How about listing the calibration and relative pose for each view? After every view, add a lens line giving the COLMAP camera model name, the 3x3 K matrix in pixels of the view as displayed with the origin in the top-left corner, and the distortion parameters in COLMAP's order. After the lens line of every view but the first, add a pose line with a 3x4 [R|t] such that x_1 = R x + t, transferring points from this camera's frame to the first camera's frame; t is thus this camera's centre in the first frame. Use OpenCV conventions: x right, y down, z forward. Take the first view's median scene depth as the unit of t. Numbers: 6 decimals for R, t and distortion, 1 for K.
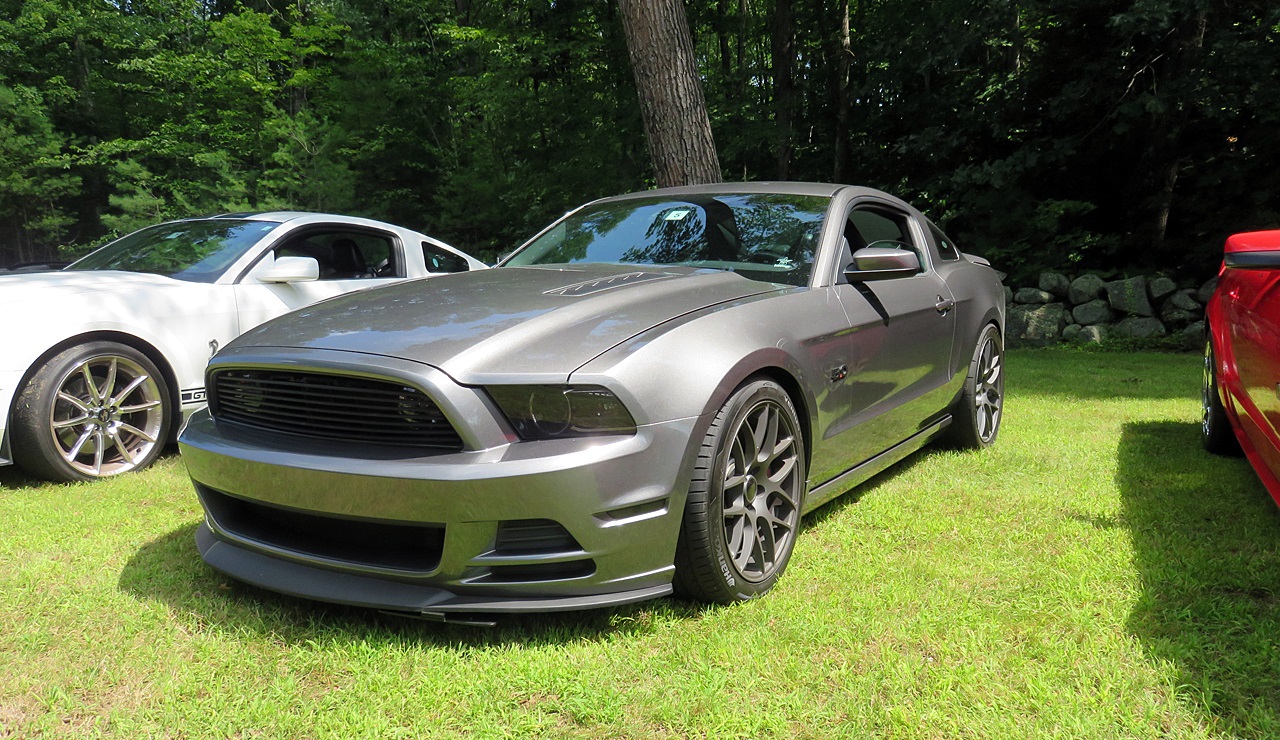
lens RADIAL K [[1010.3, 0, 642.2], [0, 1010.3, 370.3], [0, 0, 1]] dist [-0.009877, 0.003849]
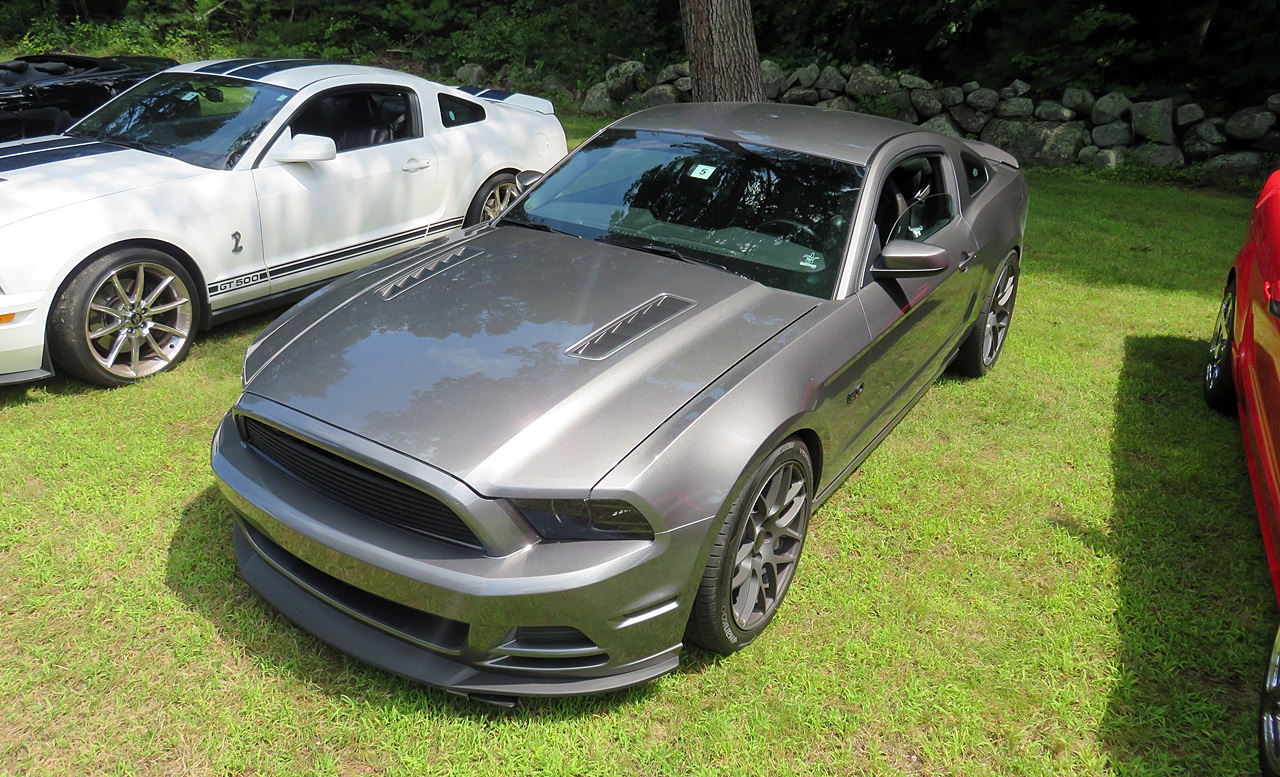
lens RADIAL K [[961.7, 0, 612.0], [0, 961.7, 347.4], [0, 0, 1]] dist [-0.016374, 0.017031]
pose [[0.998274, 0.053208, -0.024872, -0.018492], [-0.044736, 0.963206, 0.265016, -0.204693], [0.038058, -0.263446, 0.963923, 0.057705]]
